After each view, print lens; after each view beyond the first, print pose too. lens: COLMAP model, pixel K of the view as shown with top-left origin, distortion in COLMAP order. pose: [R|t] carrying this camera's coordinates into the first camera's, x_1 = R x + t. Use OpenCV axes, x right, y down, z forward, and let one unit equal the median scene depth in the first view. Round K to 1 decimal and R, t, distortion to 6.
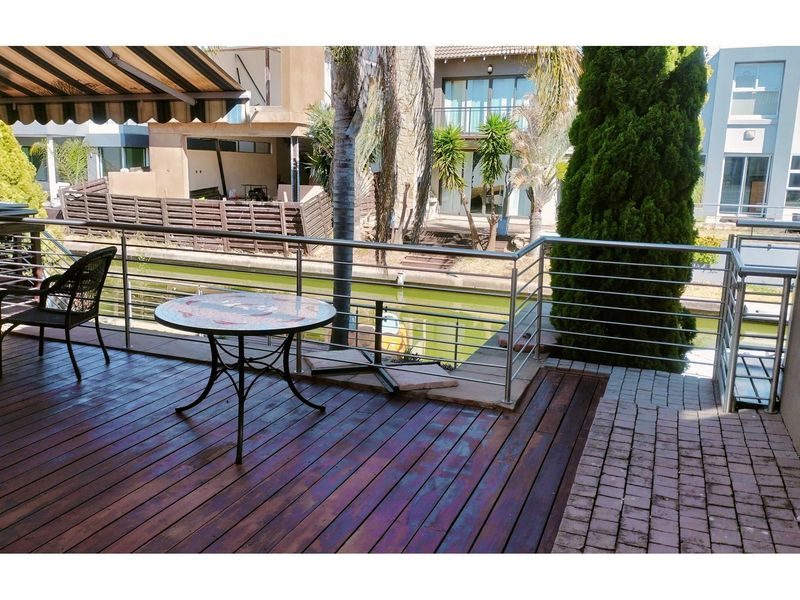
lens RADIAL K [[682.7, 0, 400.0], [0, 682.7, 300.0], [0, 0, 1]] dist [0.142200, -0.211532]
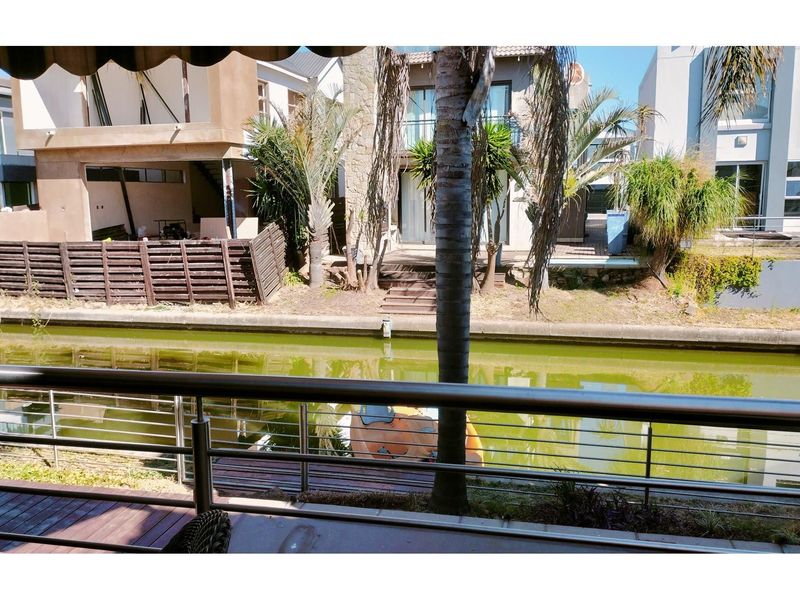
lens RADIAL K [[682.7, 0, 400.0], [0, 682.7, 300.0], [0, 0, 1]] dist [0.142200, -0.211532]
pose [[0.987070, -0.063141, 0.147328, -0.084692], [0.068829, 0.997055, -0.033827, -0.028935], [-0.144759, 0.043530, 0.988509, 0.169837]]
